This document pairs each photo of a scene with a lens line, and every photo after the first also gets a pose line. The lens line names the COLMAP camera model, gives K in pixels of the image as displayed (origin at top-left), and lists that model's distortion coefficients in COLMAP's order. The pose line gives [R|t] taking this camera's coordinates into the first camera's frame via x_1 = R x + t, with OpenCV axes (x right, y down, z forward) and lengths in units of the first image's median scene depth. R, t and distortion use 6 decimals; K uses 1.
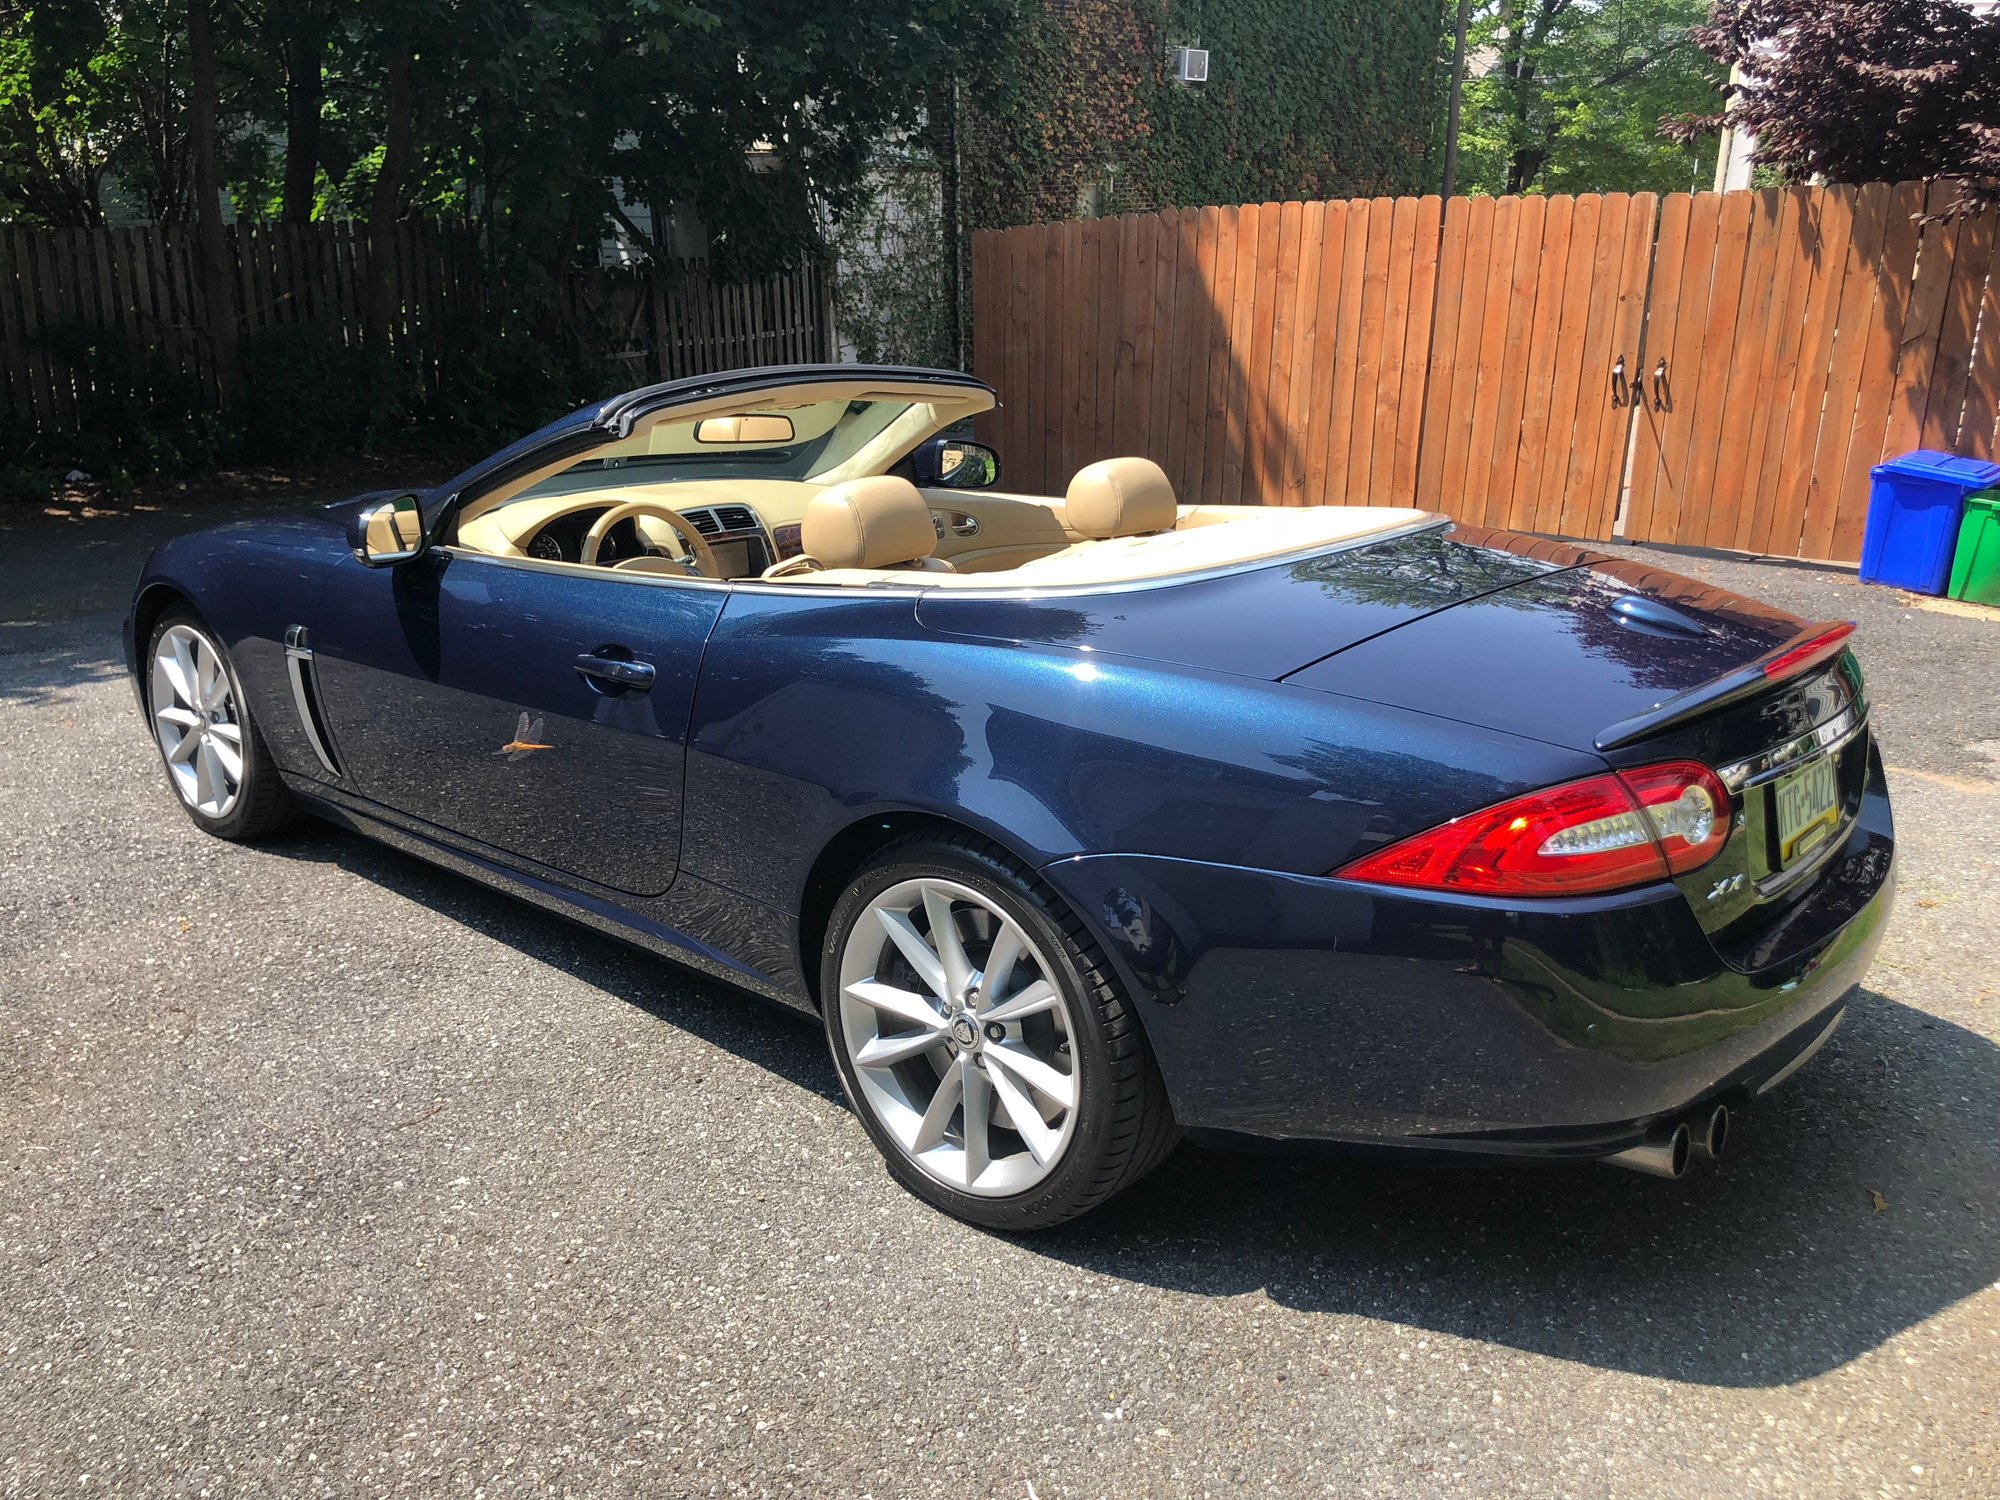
lens RADIAL K [[1642.2, 0, 991.3], [0, 1642.2, 754.8], [0, 0, 1]] dist [0.008185, 0.006718]
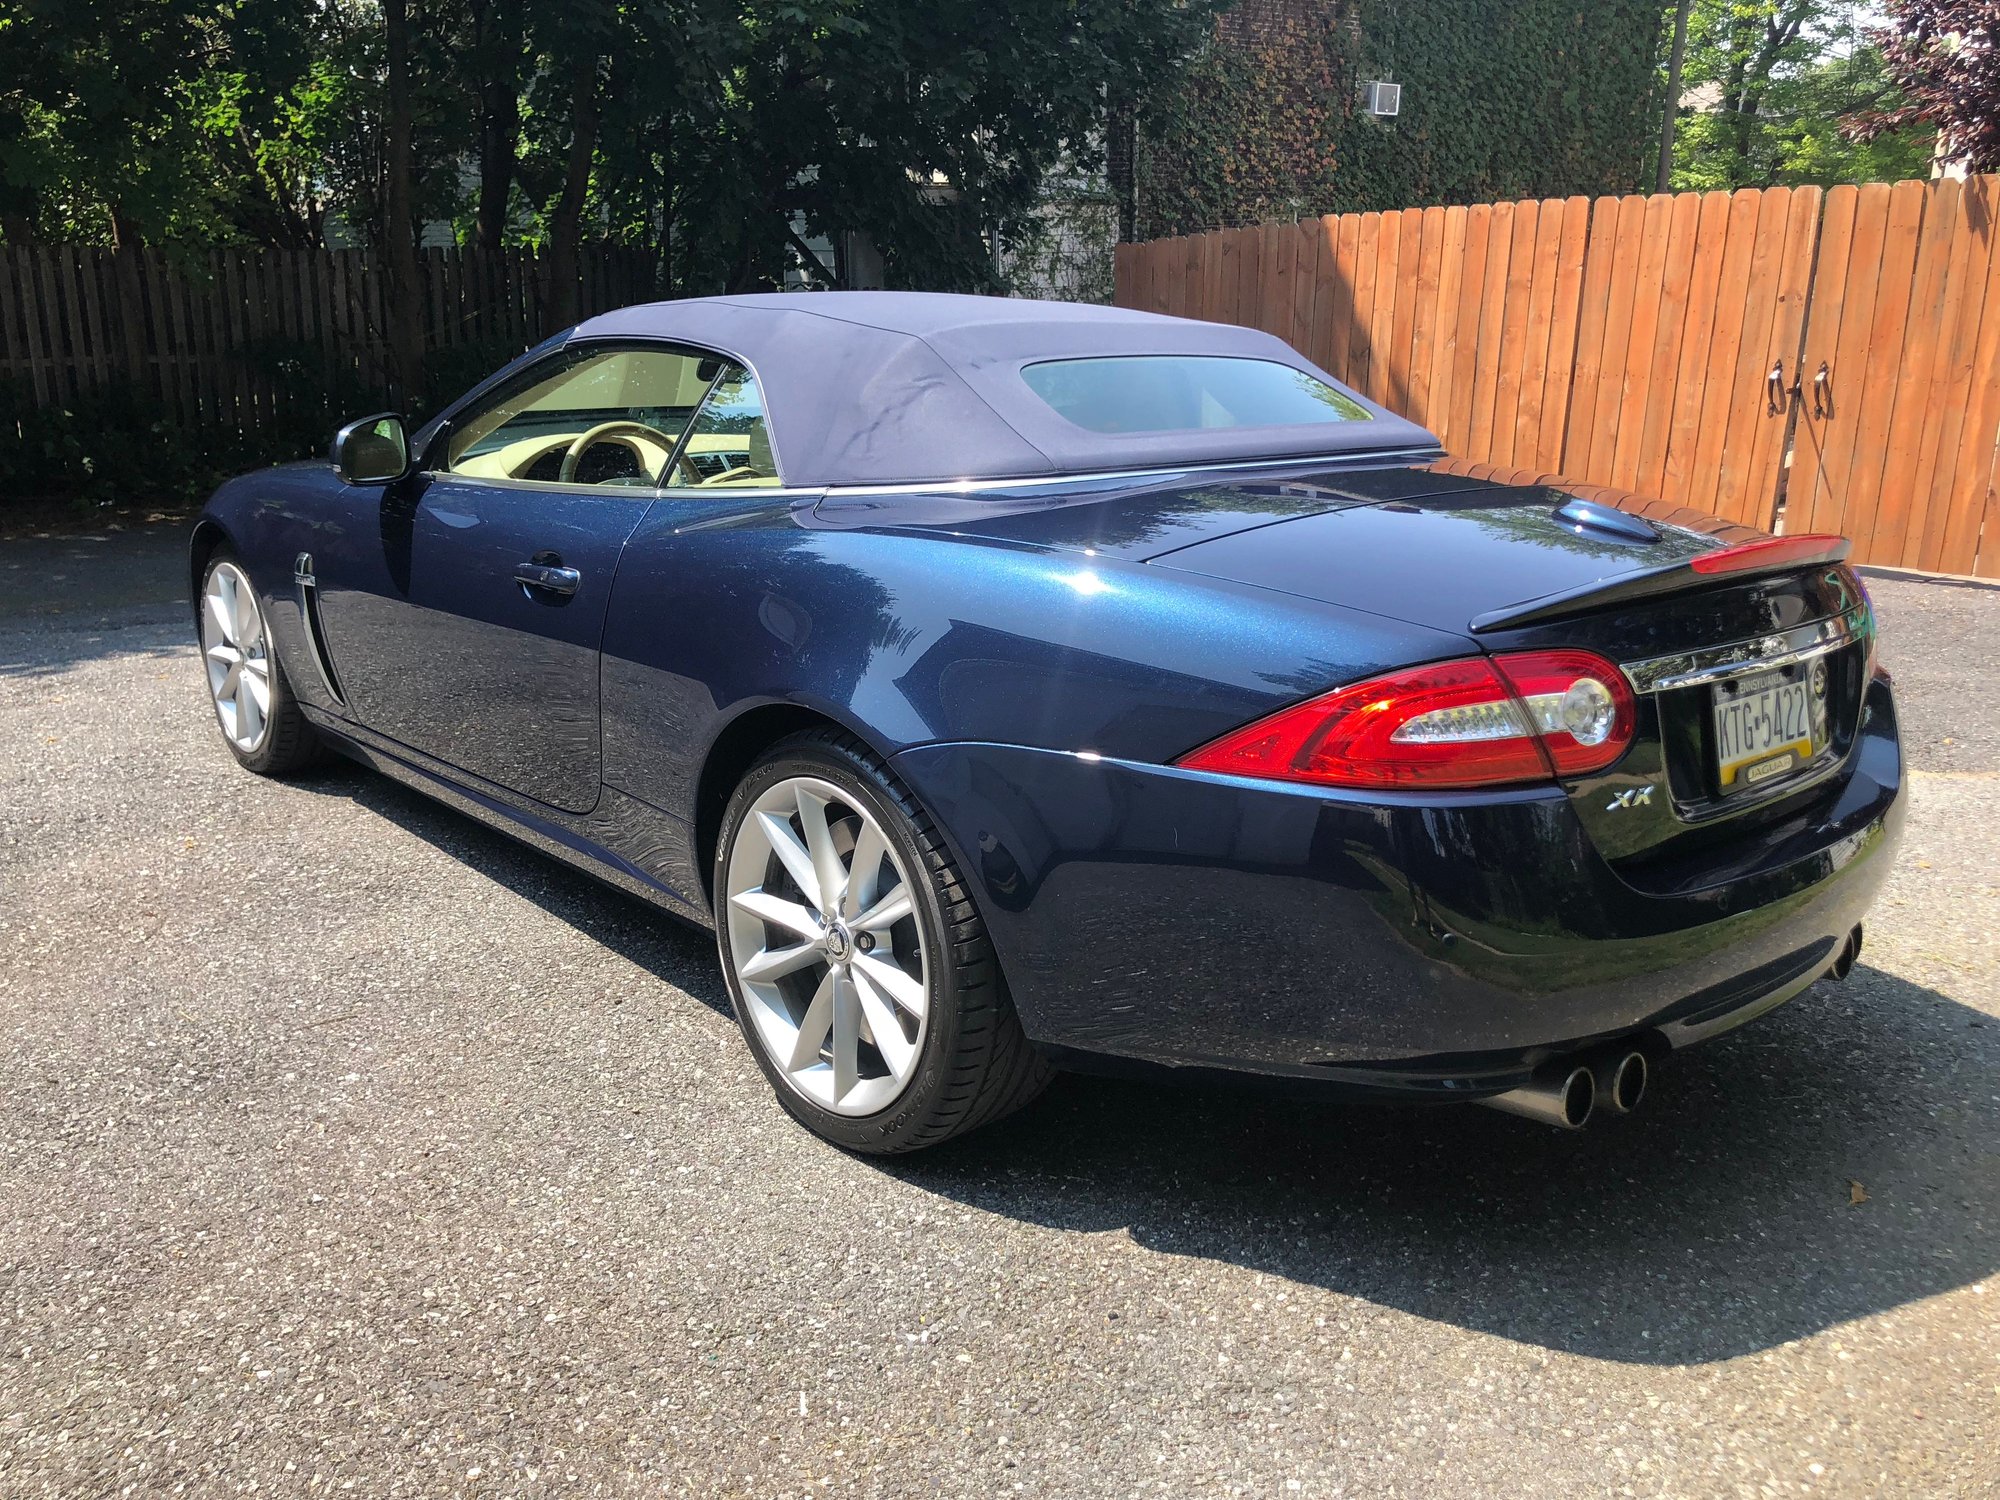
lens RADIAL K [[1642.2, 0, 986.2], [0, 1642.2, 751.7], [0, 0, 1]] dist [0.008185, 0.006718]
pose [[0.991603, 0.035962, -0.124216, 0.160861], [-0.040054, 0.998729, -0.030597, 0.073826], [0.122958, 0.035315, 0.991783, 0.055515]]
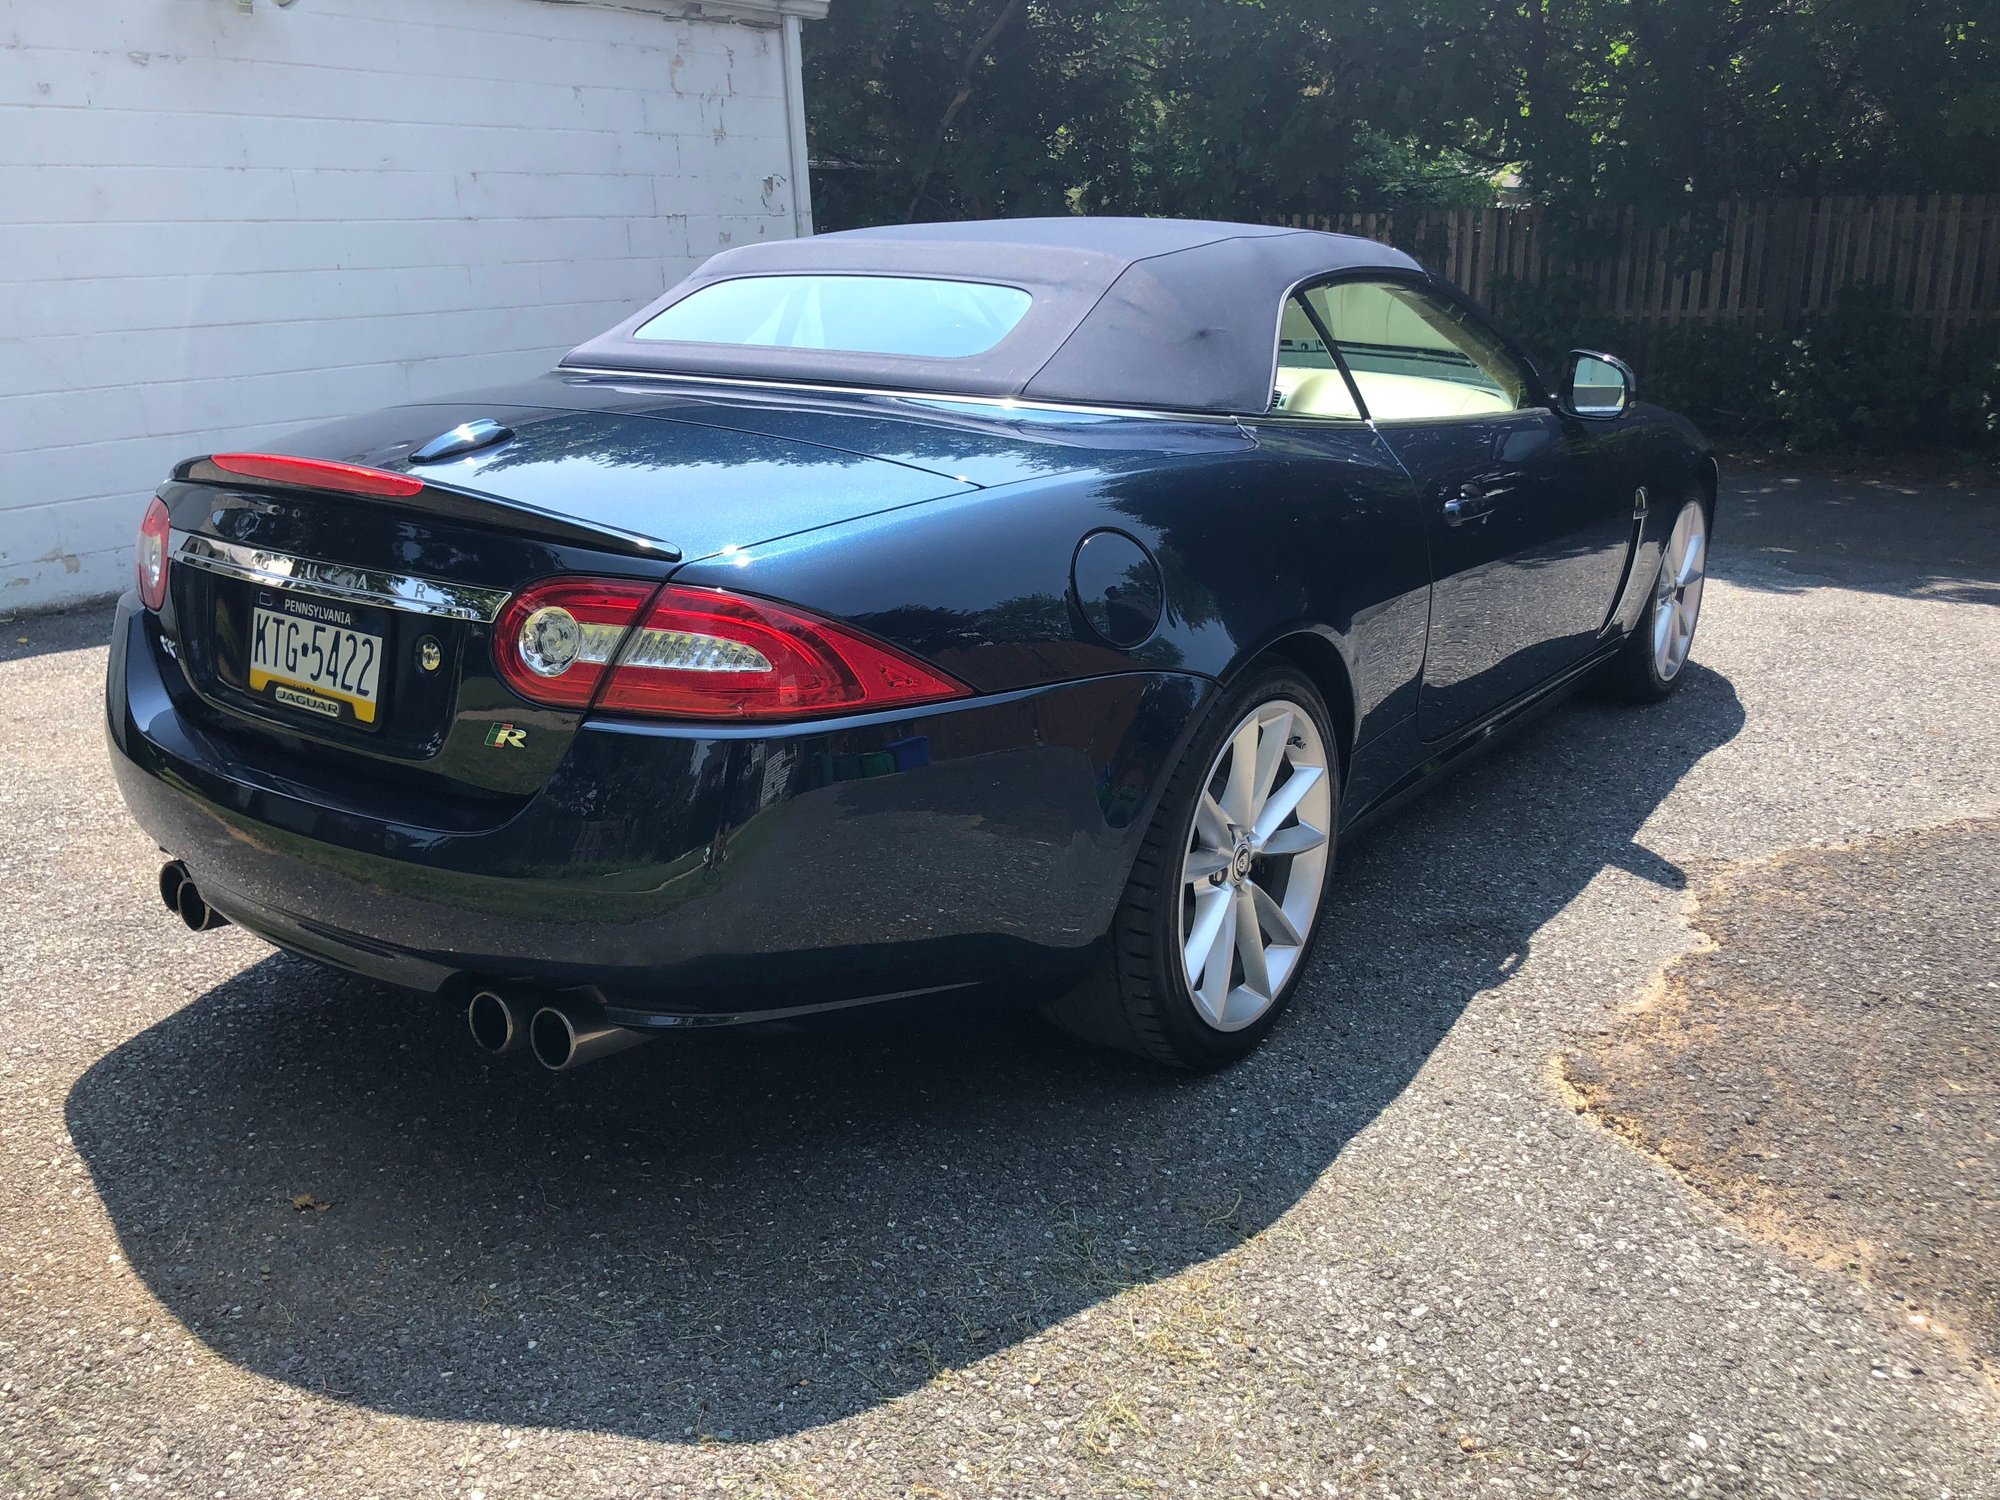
lens RADIAL K [[1642.2, 0, 996.9], [0, 1642.2, 752.7], [0, 0, 1]] dist [0.008185, 0.006718]
pose [[0.101437, 0.280543, -0.954466, 1.151189], [-0.287388, 0.926775, 0.241861, -0.197013], [0.952428, 0.249768, 0.174634, 1.021086]]
